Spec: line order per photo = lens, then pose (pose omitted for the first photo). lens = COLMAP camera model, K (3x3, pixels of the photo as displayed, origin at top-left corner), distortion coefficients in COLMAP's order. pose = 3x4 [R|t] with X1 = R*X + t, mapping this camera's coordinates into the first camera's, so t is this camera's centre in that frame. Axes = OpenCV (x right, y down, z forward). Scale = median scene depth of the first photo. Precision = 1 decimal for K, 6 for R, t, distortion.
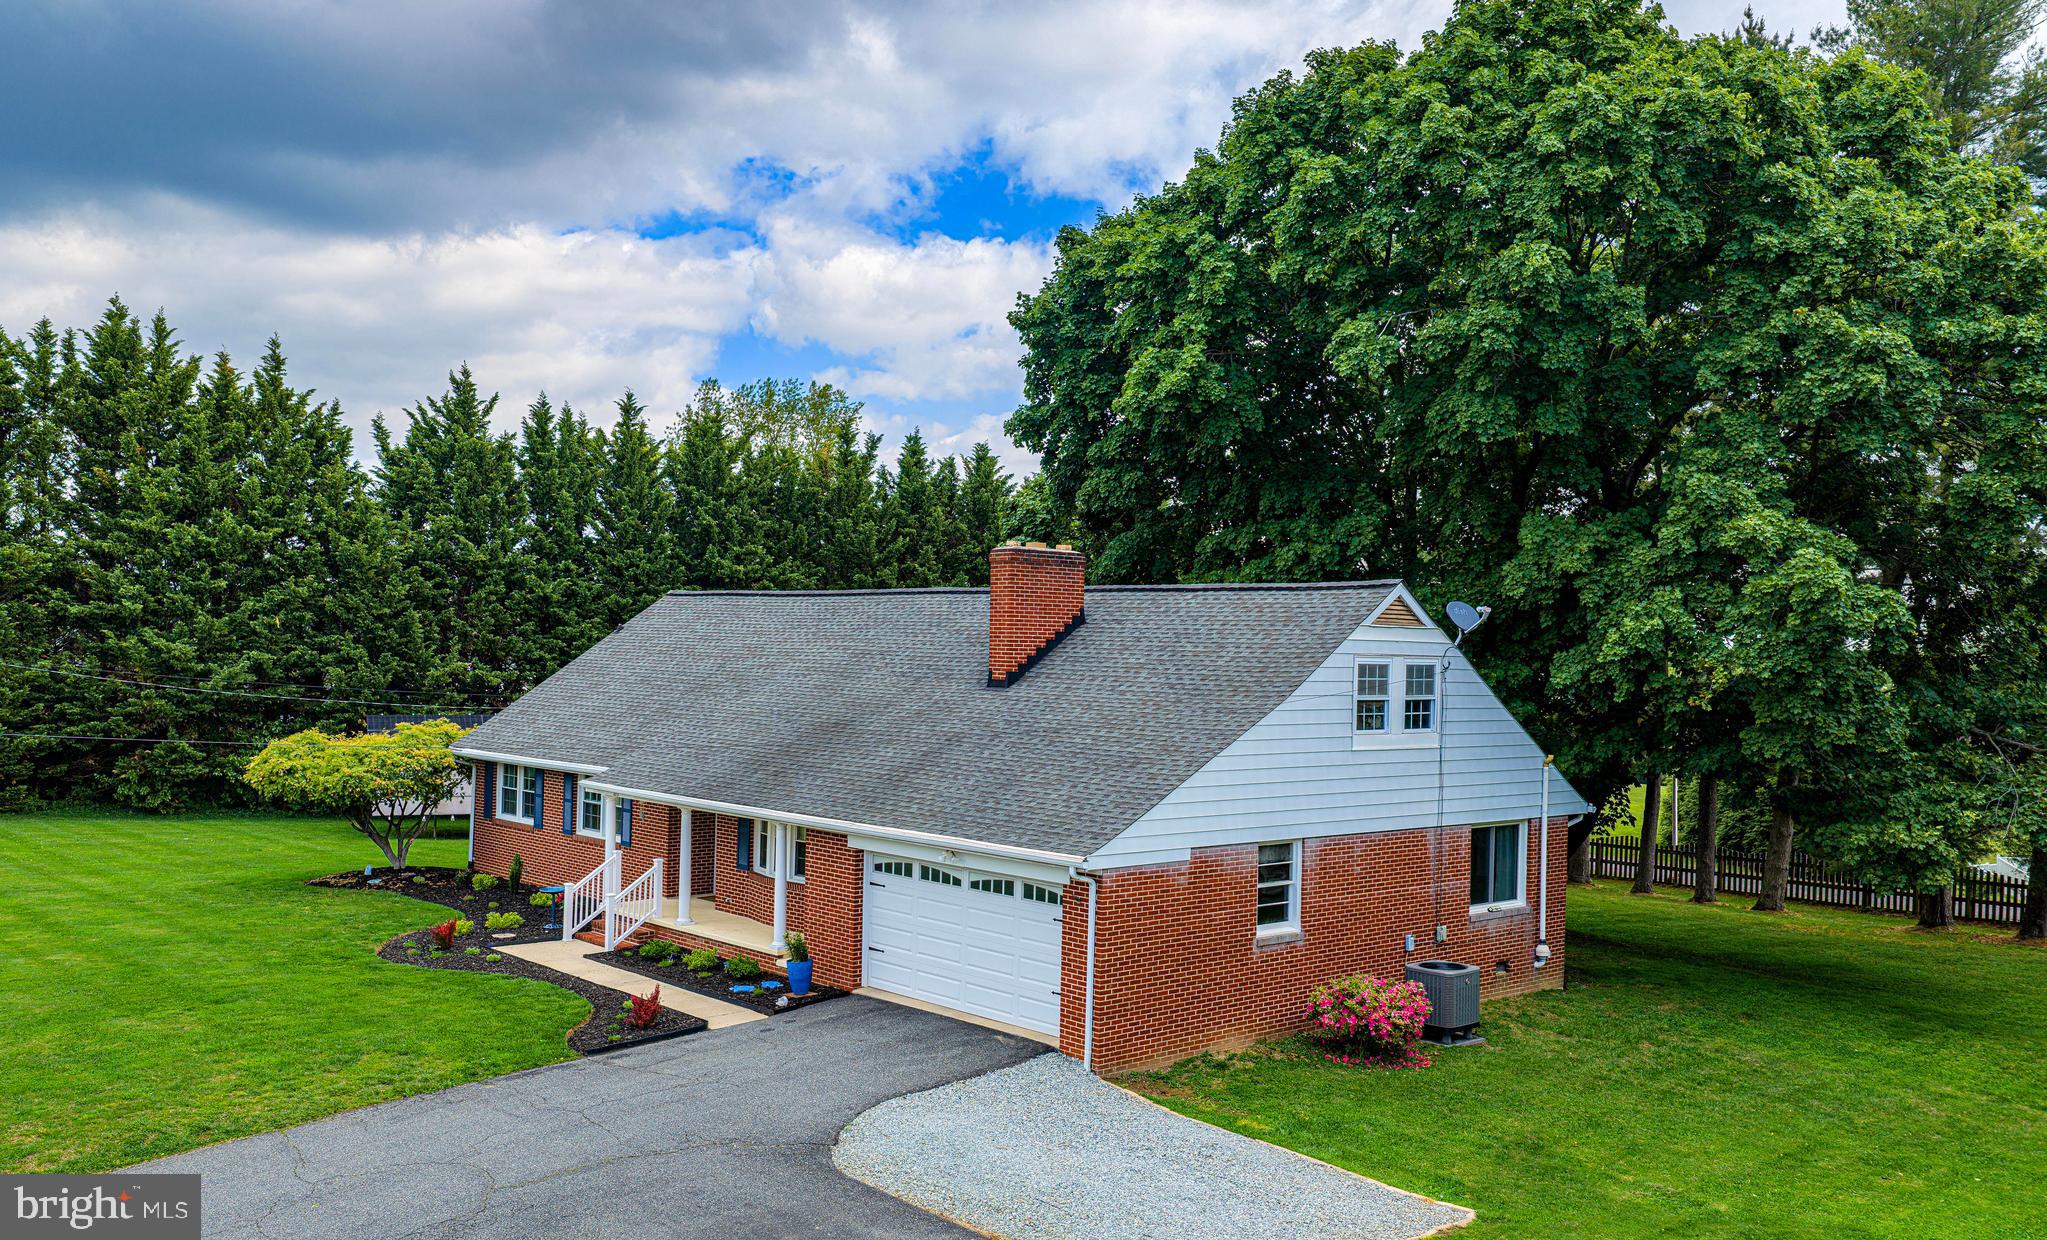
lens RADIAL K [[1683.3, 0, 1024.6], [0, 1683.3, 699.0], [0, 0, 1]] dist [0.004001, -0.072212]
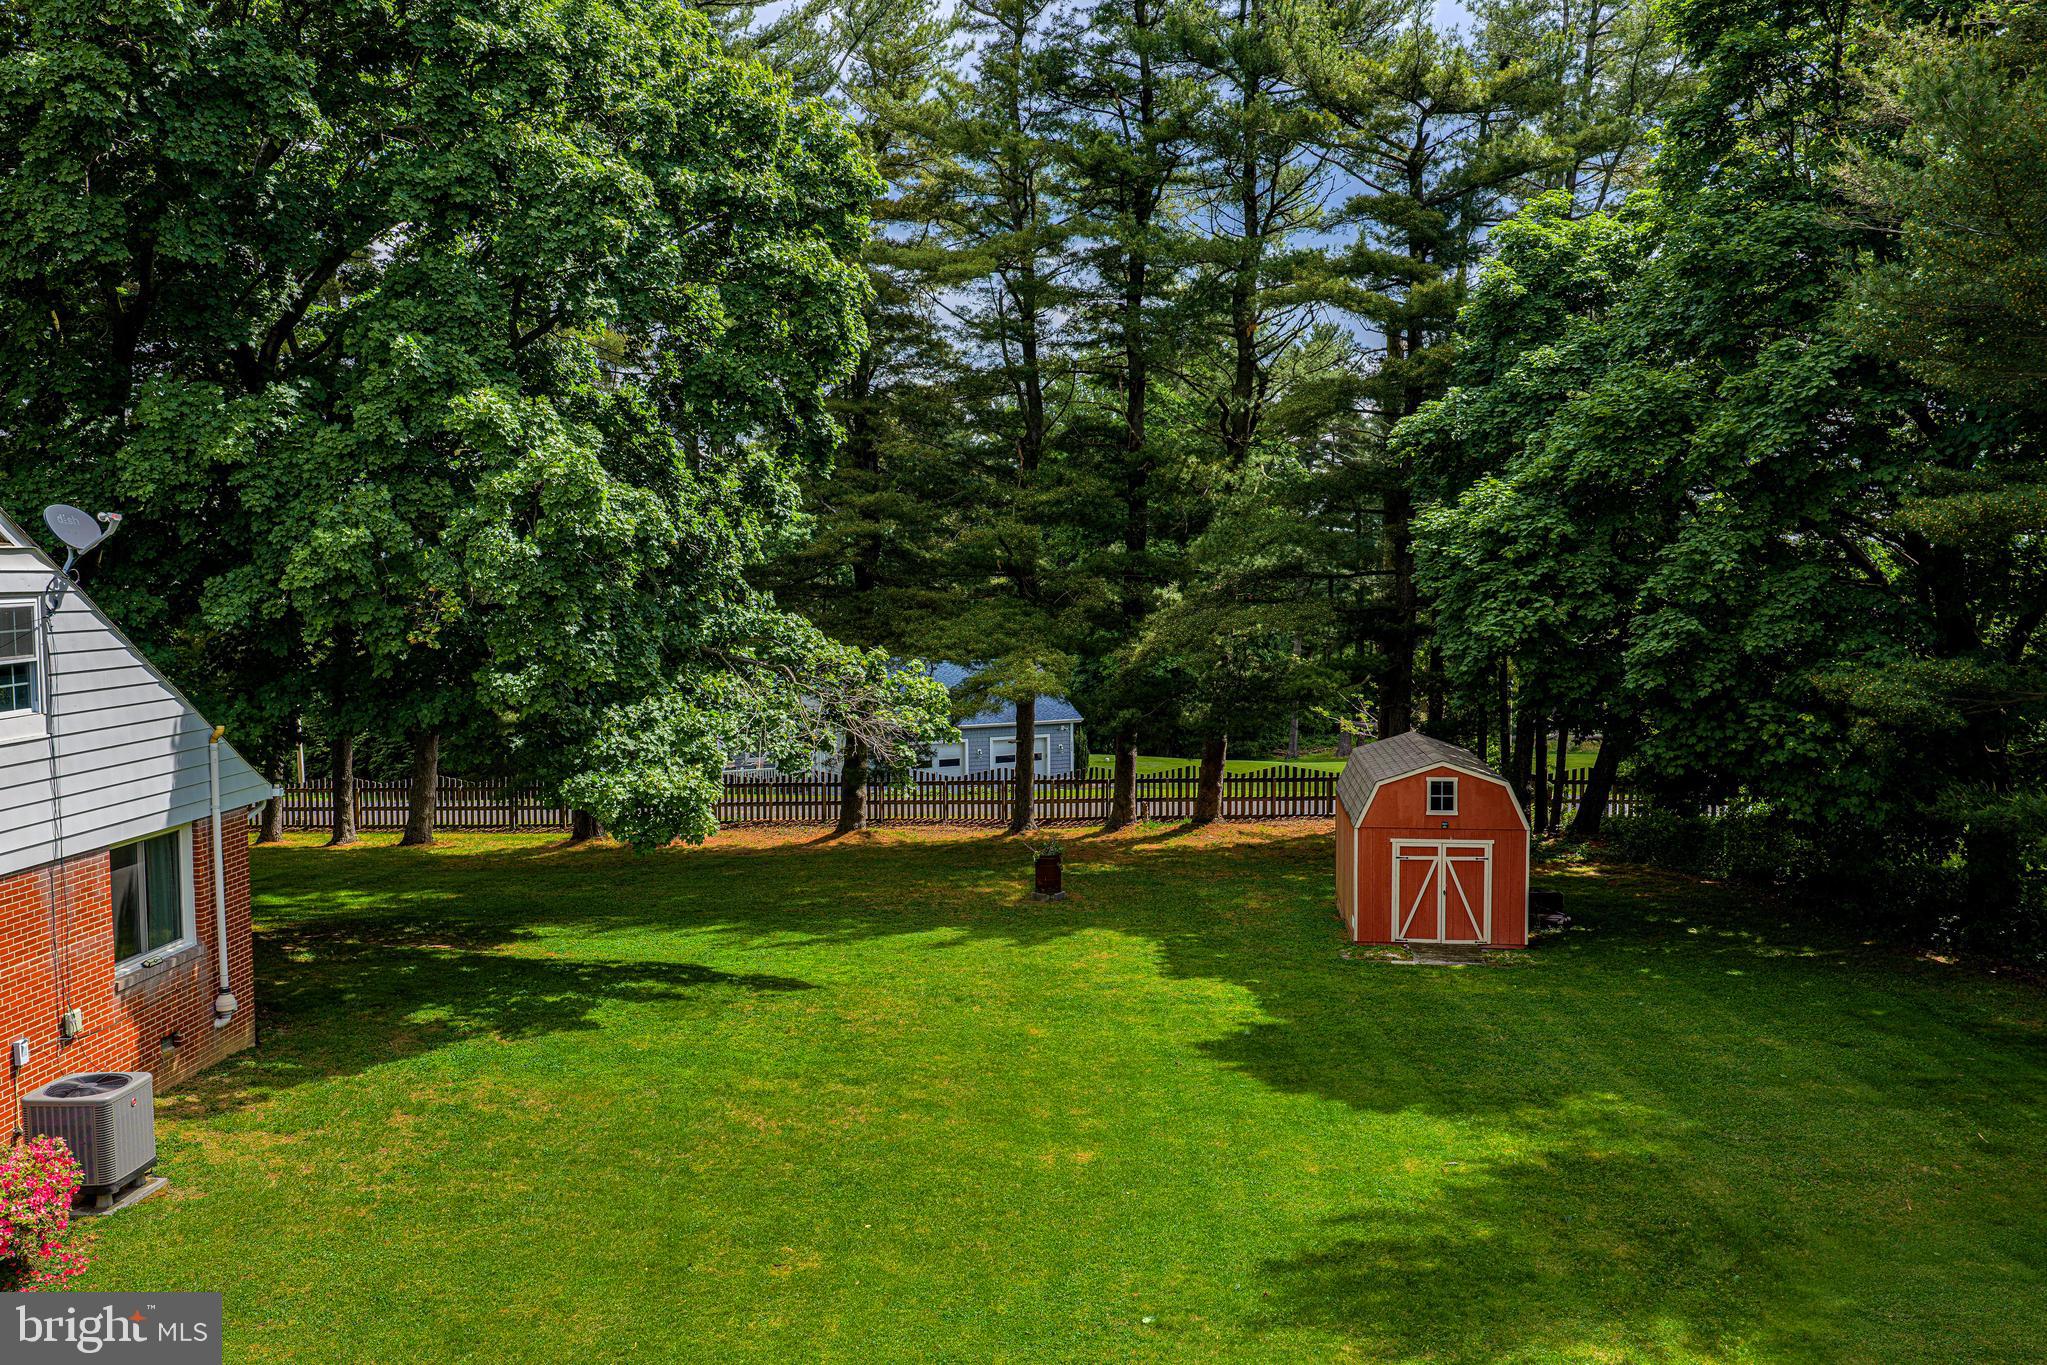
lens RADIAL K [[1713.1, 0, 1033.9], [0, 1713.1, 678.7], [0, 0, 1]] dist [0.009180, 0.001179]
pose [[0.696736, -0.073570, 0.713544, 0.042860], [0.043287, 0.997226, 0.060552, -0.014955], [-0.716020, -0.011302, 0.697988, 0.270240]]
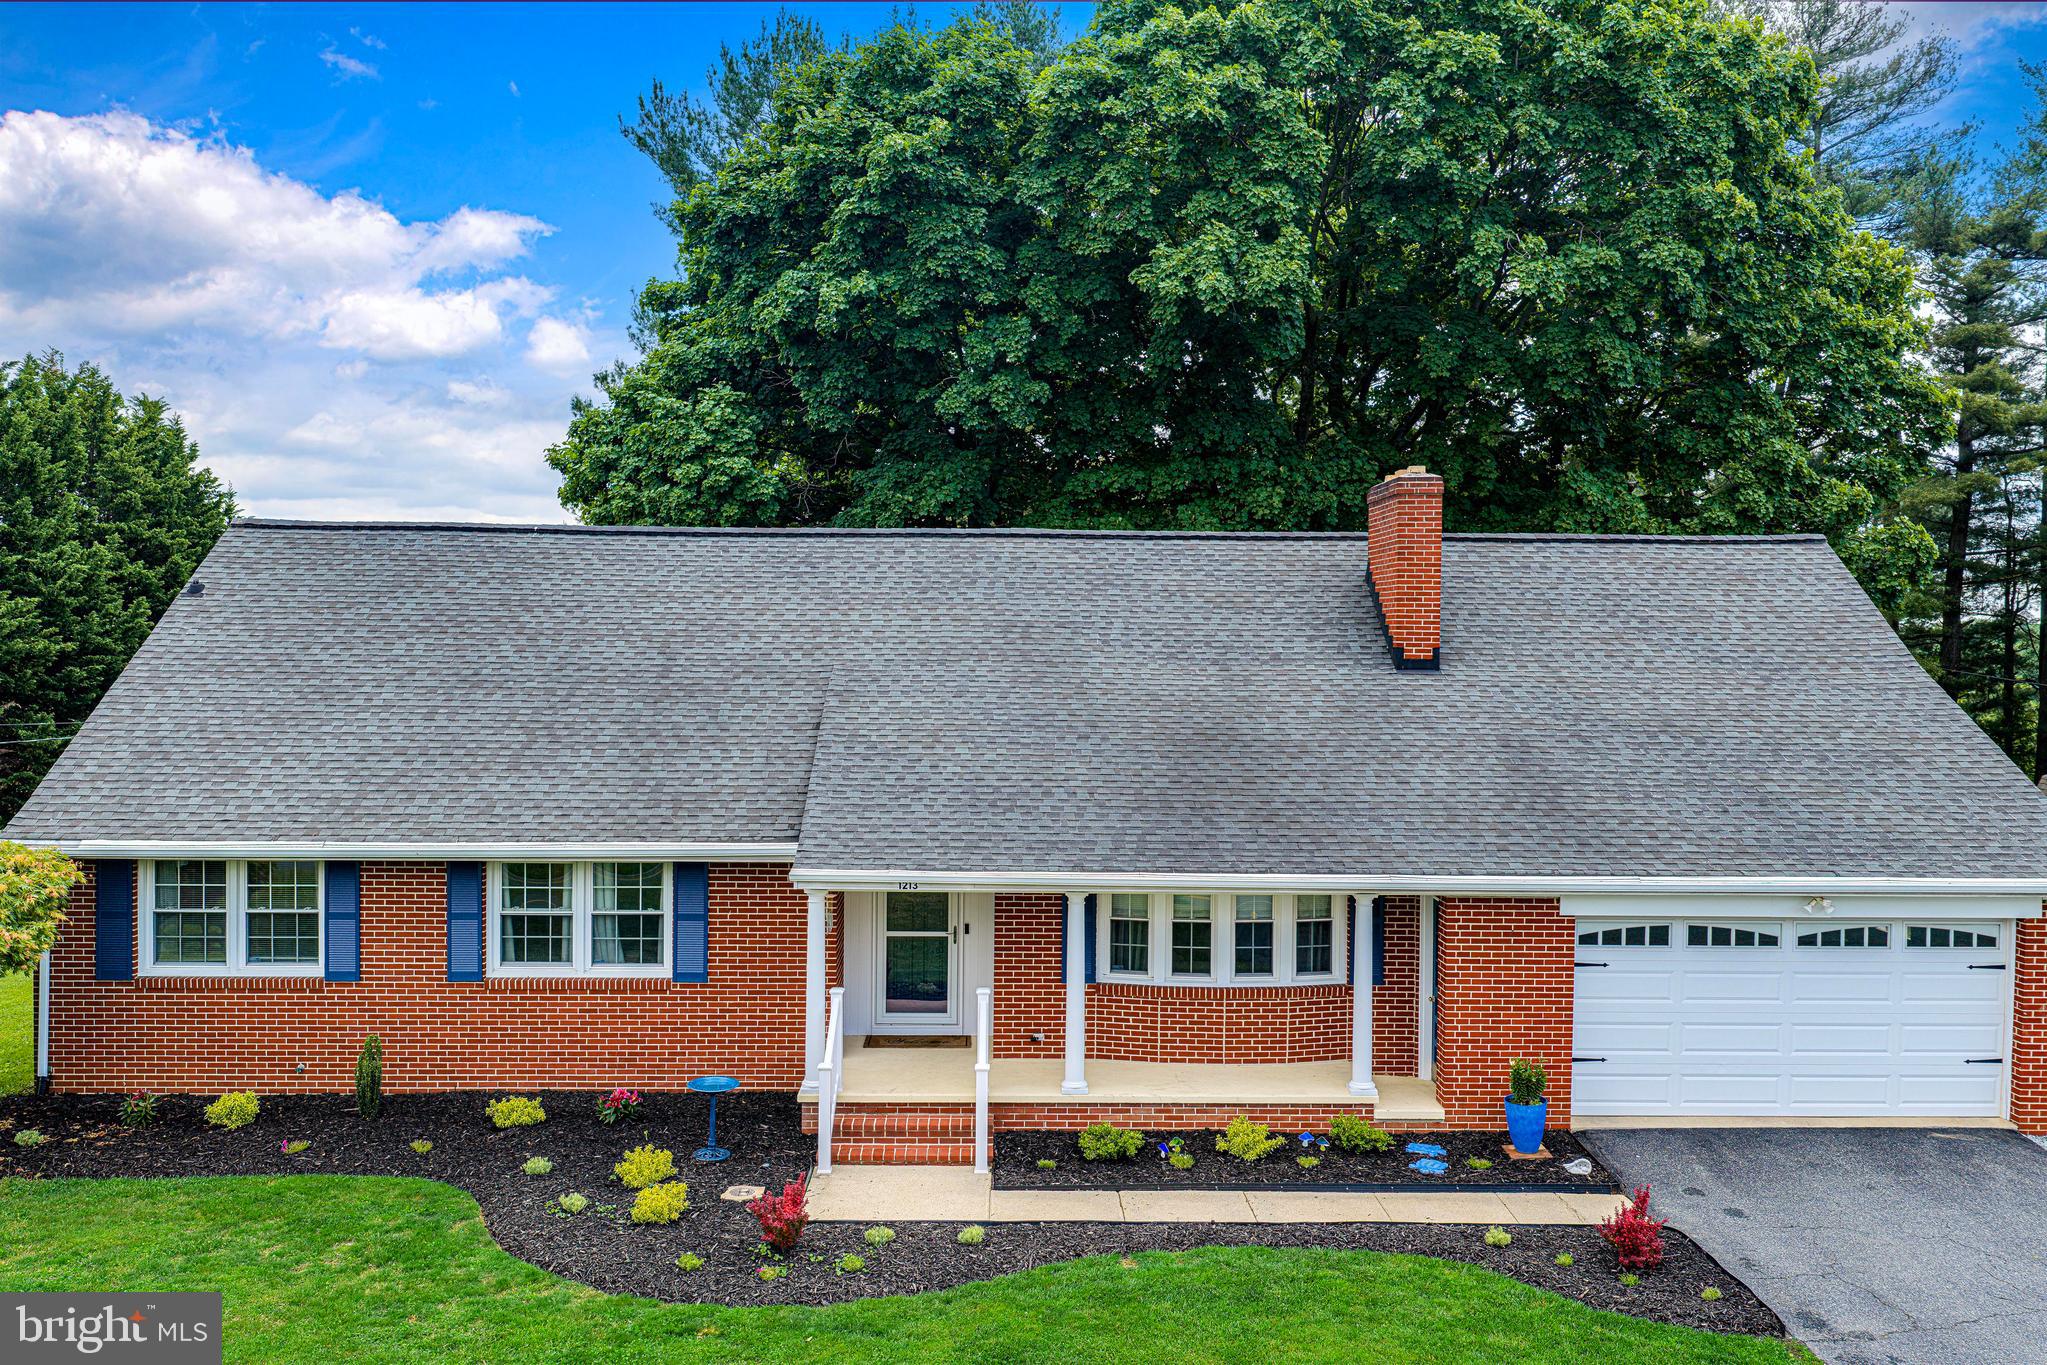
lens RADIAL K [[1713.1, 0, 1033.9], [0, 1713.1, 678.7], [0, 0, 1]] dist [0.009180, 0.001179]
pose [[0.654672, -0.035457, 0.755081, -0.714717], [0.025892, 0.999365, 0.024480, -0.027224], [-0.755469, 0.003524, 0.655175, 0.671390]]
